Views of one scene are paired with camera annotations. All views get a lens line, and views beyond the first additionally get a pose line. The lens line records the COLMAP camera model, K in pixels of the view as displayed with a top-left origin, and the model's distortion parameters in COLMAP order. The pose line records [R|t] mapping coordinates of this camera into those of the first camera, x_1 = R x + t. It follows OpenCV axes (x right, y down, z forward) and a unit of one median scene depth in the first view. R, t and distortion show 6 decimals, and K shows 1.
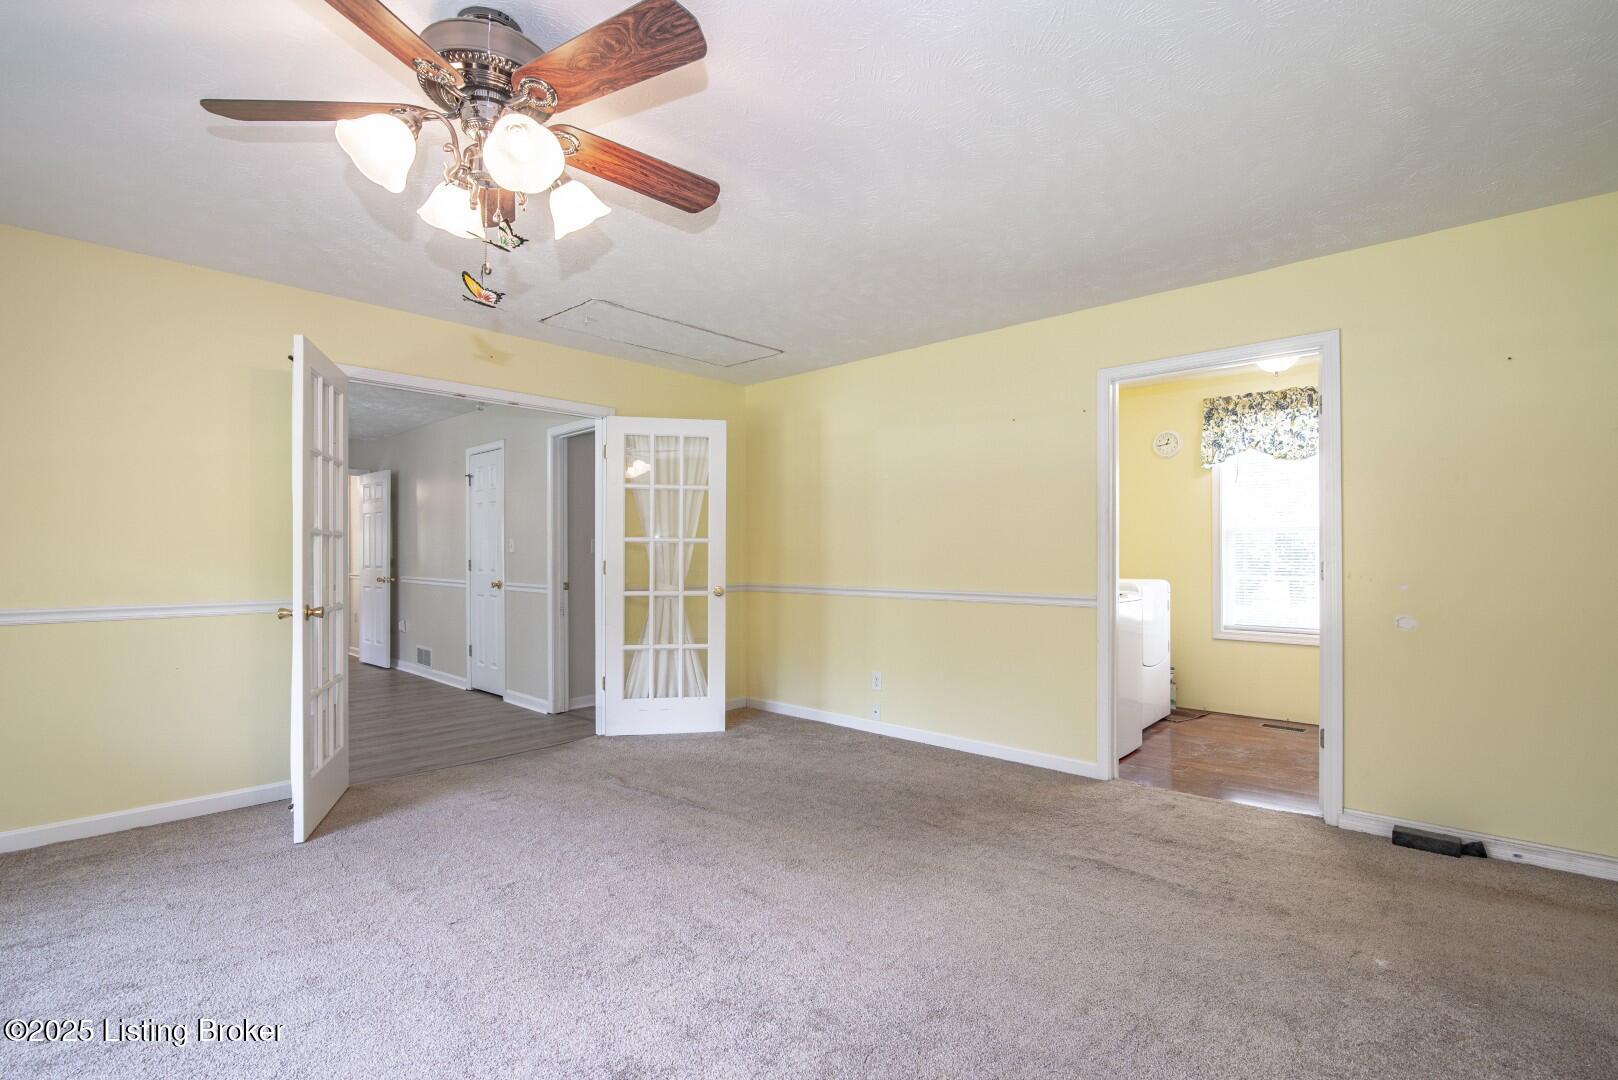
lens RADIAL K [[753.8, 0, 816.6], [0, 753.8, 550.4], [0, 0, 1]] dist [-0.003075, 0.000440]
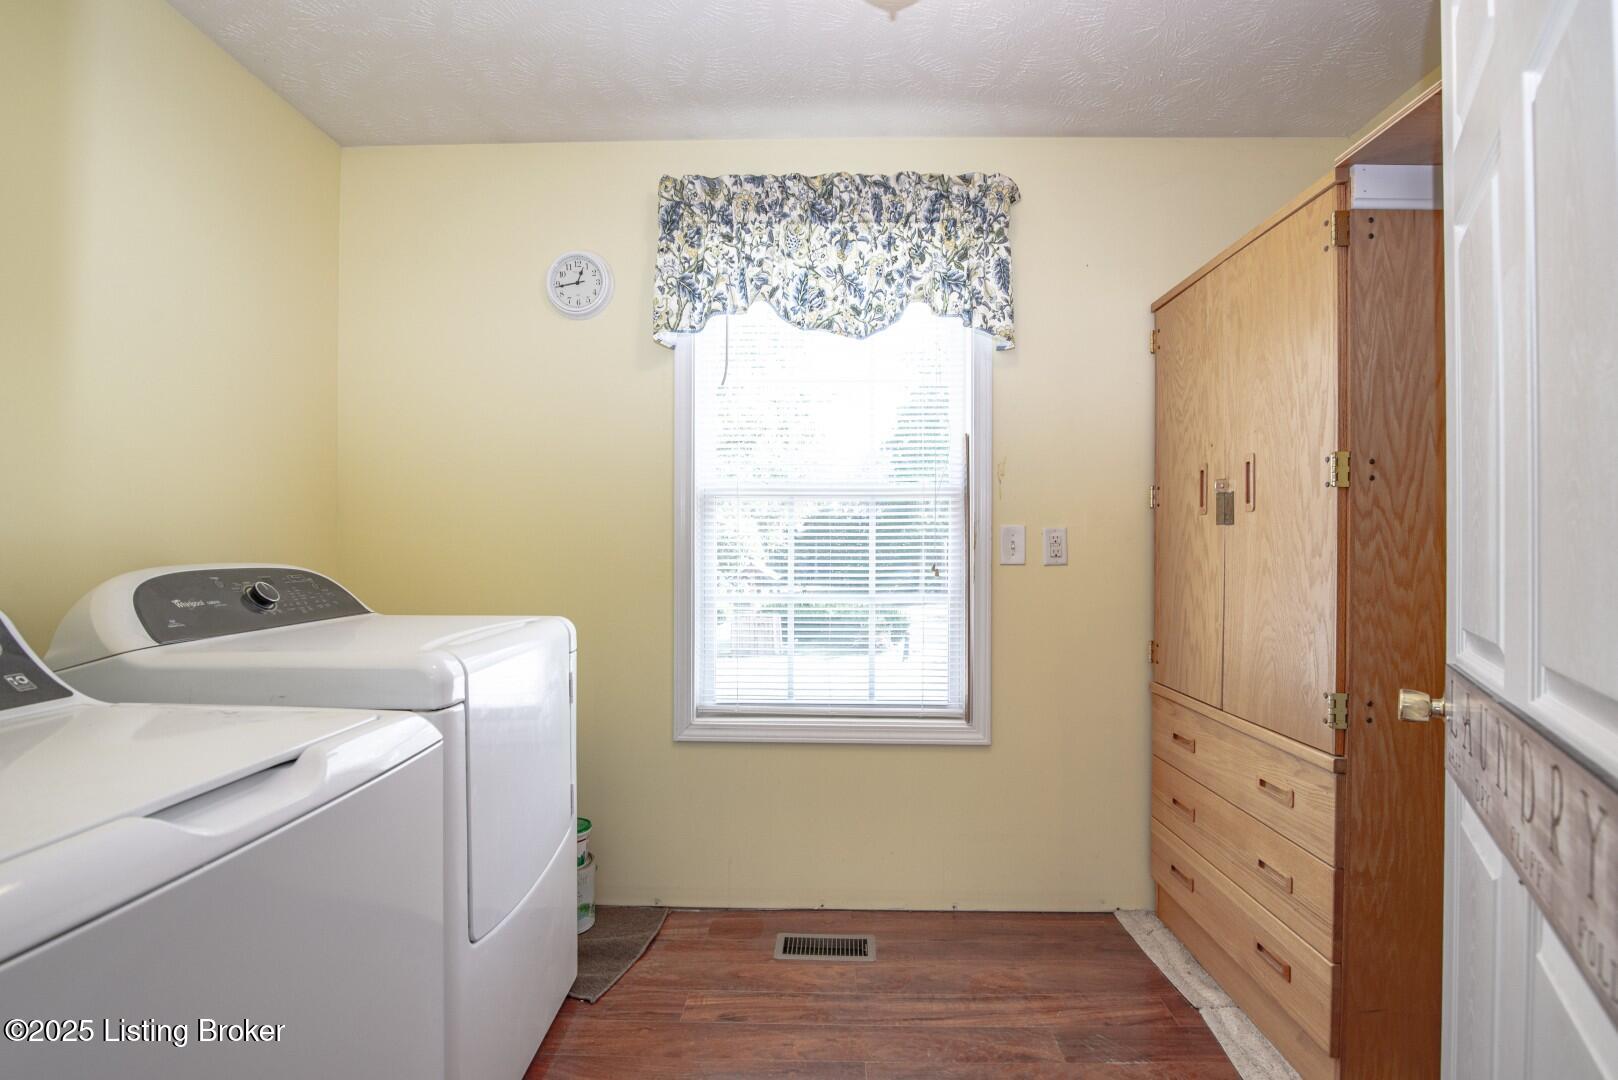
lens RADIAL K [[753.8, 0, 819.3], [0, 753.8, 545.4], [0, 0, 1]] dist [-0.003075, 0.000440]
pose [[0.741839, 0.004460, 0.670564, 0.311418], [-0.012513, 0.999896, 0.007193, 0.001627], [-0.670462, -0.013727, 0.741817, 0.652970]]
